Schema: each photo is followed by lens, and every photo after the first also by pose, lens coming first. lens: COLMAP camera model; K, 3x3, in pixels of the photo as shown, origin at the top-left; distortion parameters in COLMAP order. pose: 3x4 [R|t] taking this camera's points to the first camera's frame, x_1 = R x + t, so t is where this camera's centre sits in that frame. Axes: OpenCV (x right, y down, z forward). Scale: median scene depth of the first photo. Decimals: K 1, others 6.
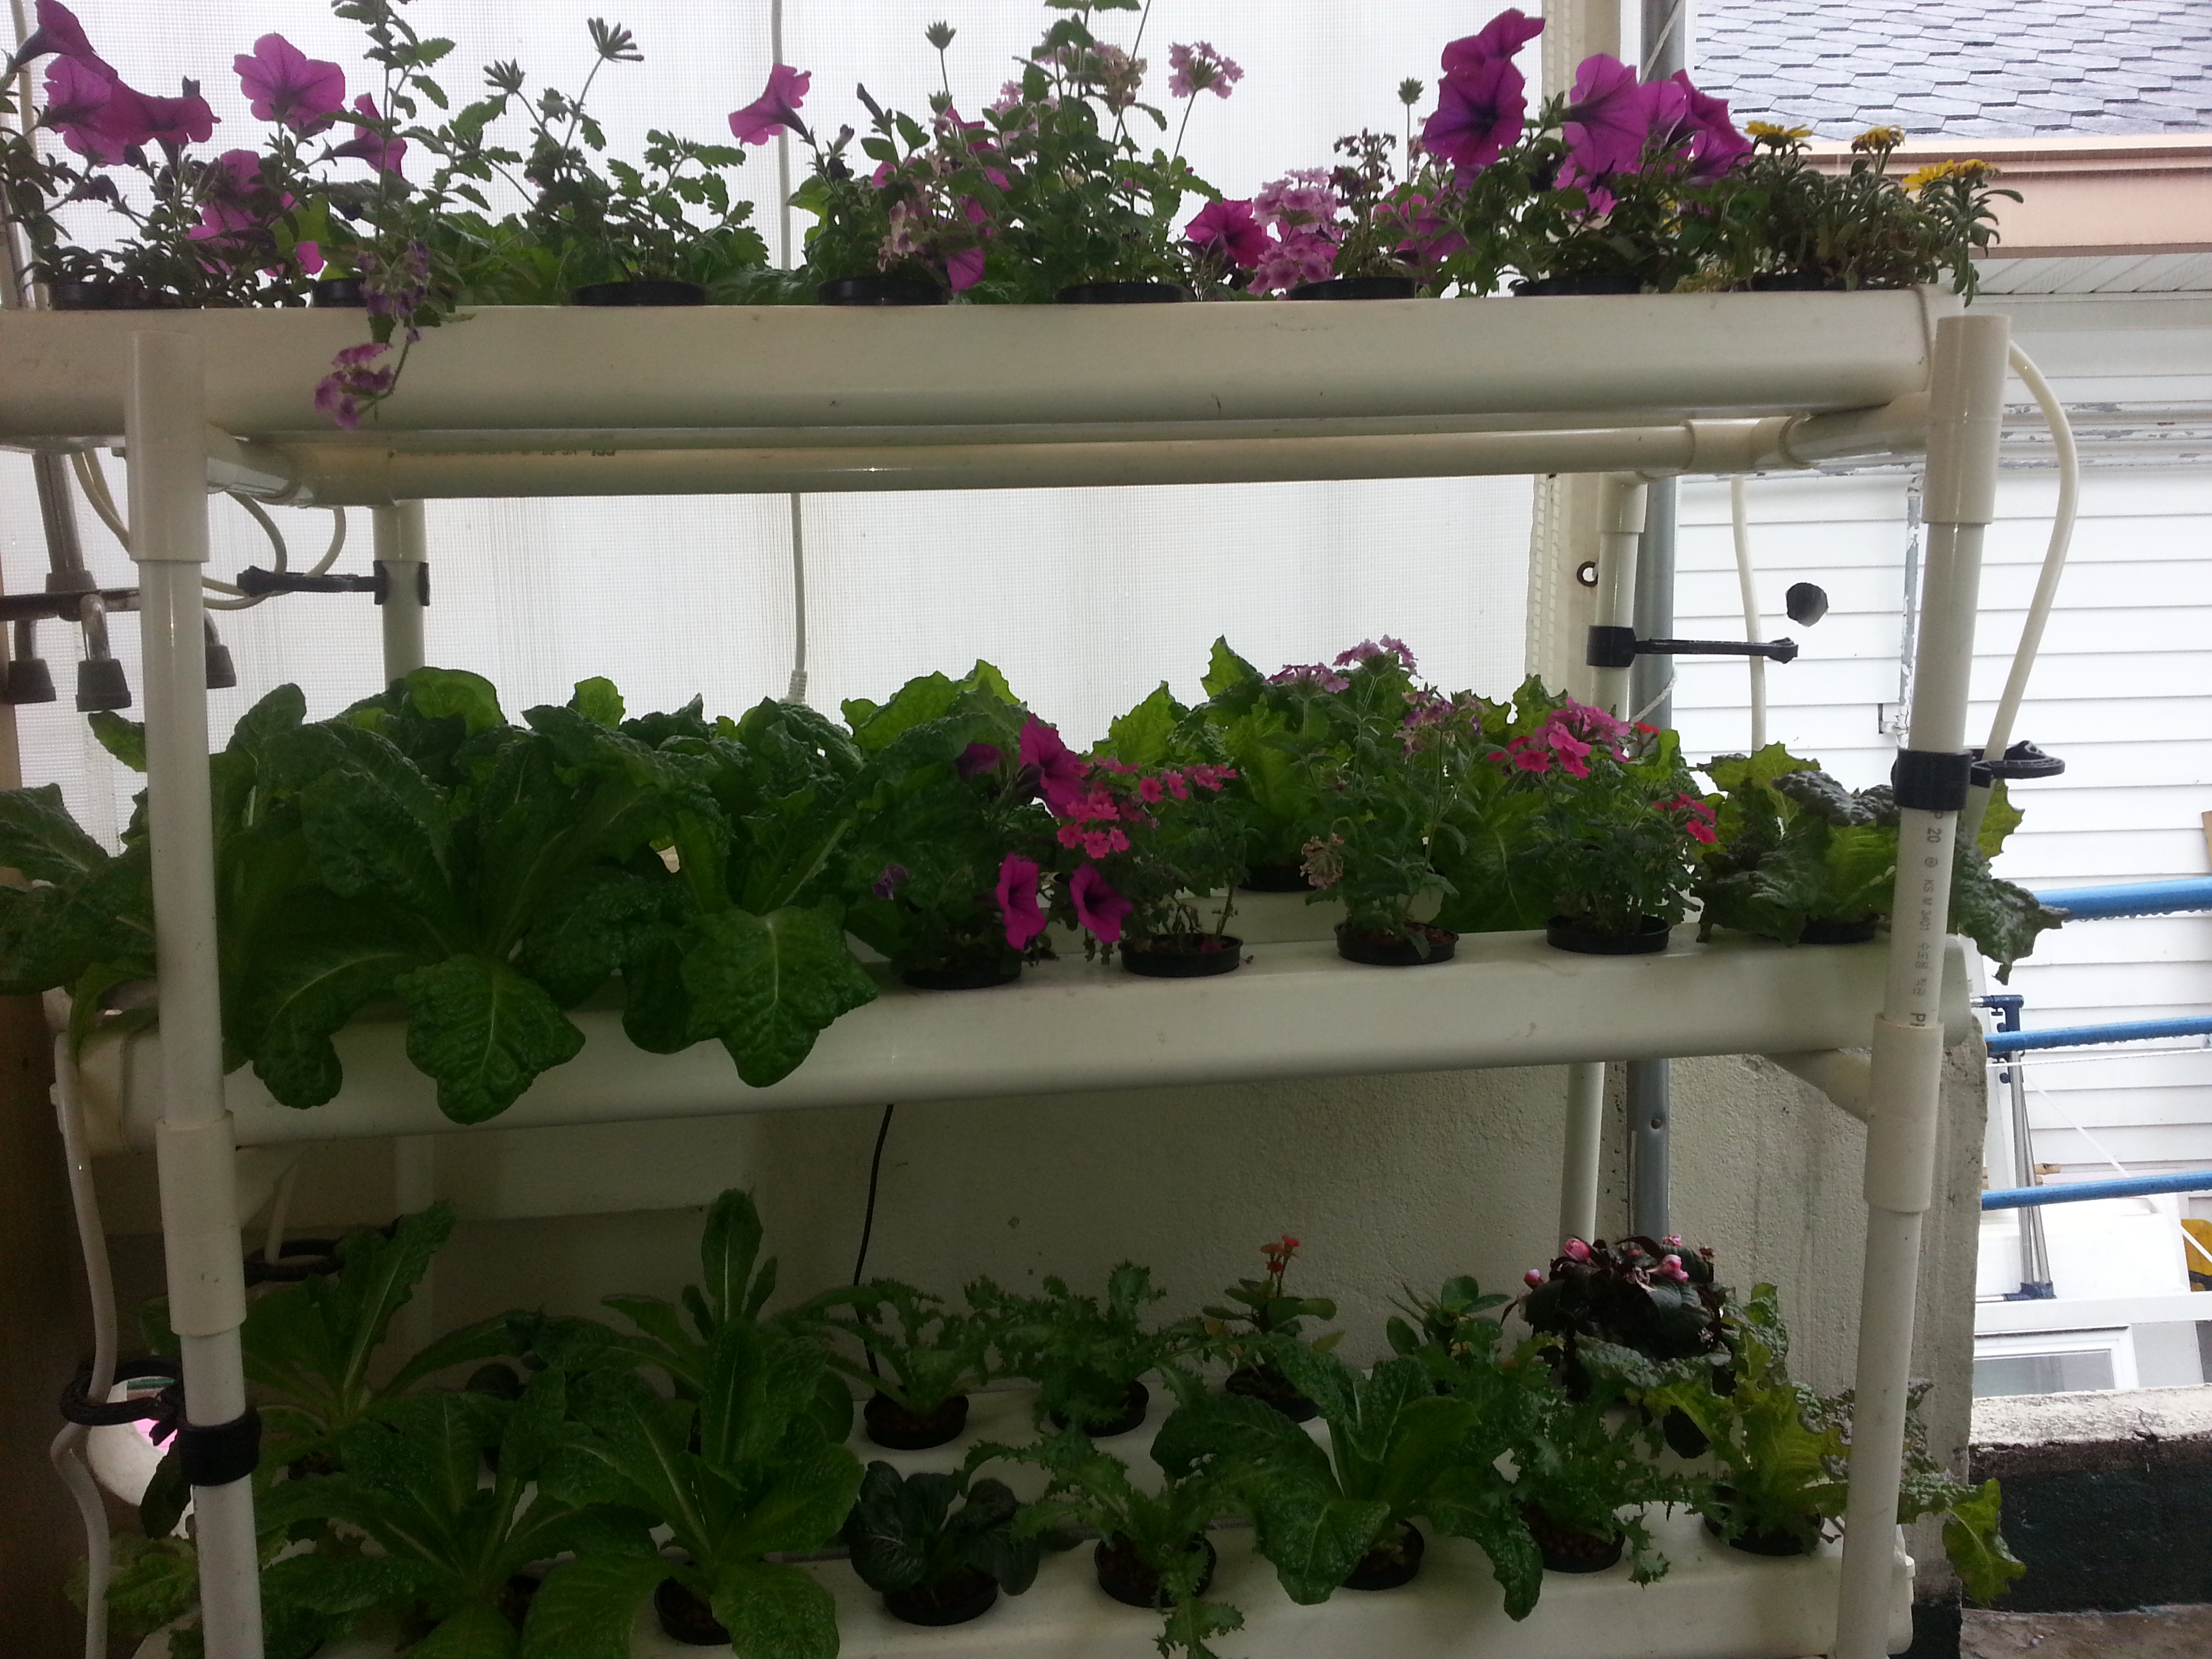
lens RADIAL K [[1799.6, 0, 1080.1], [0, 1799.6, 819.9], [0, 0, 1]] dist [0.073628, -0.134290]
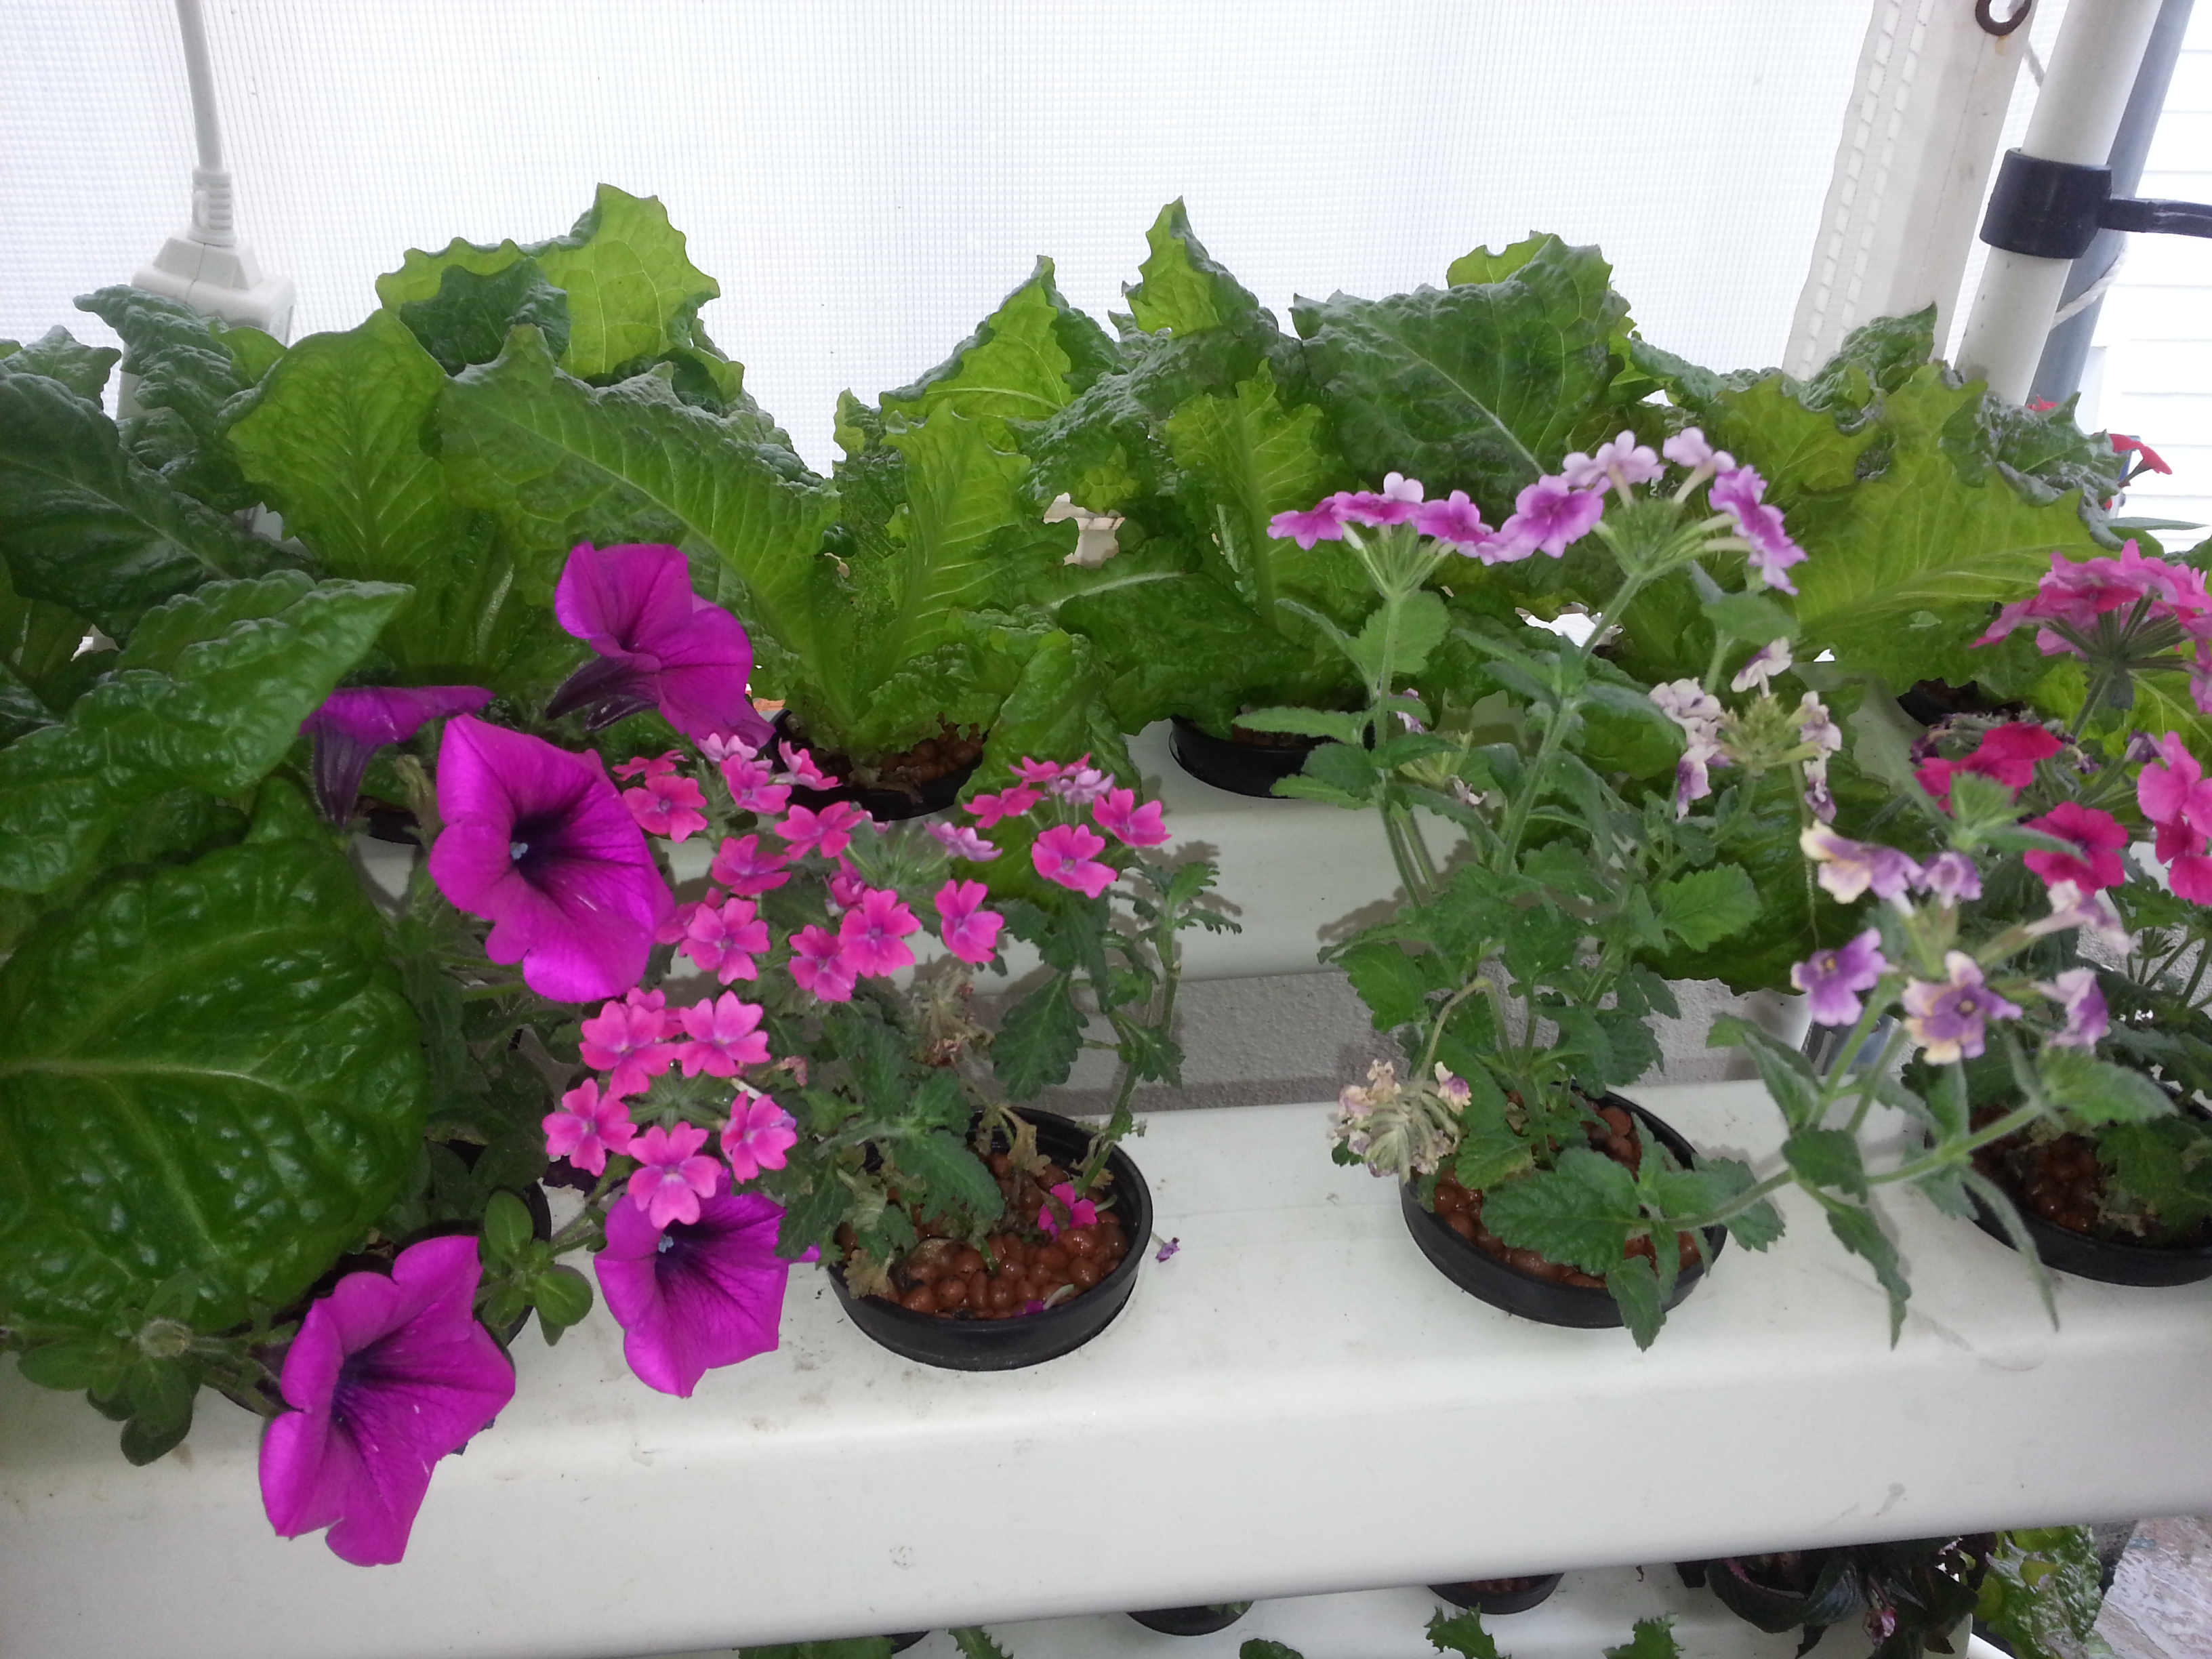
lens RADIAL K [[1807.5, 0, 1106.0], [0, 1807.5, 829.5], [0, 0, 1]] dist [0.083162, -0.134496]
pose [[0.998463, 0.039306, 0.039082, 0.050344], [-0.051294, 0.922438, 0.382724, -0.120603], [-0.021007, -0.384140, 0.923036, 0.551902]]
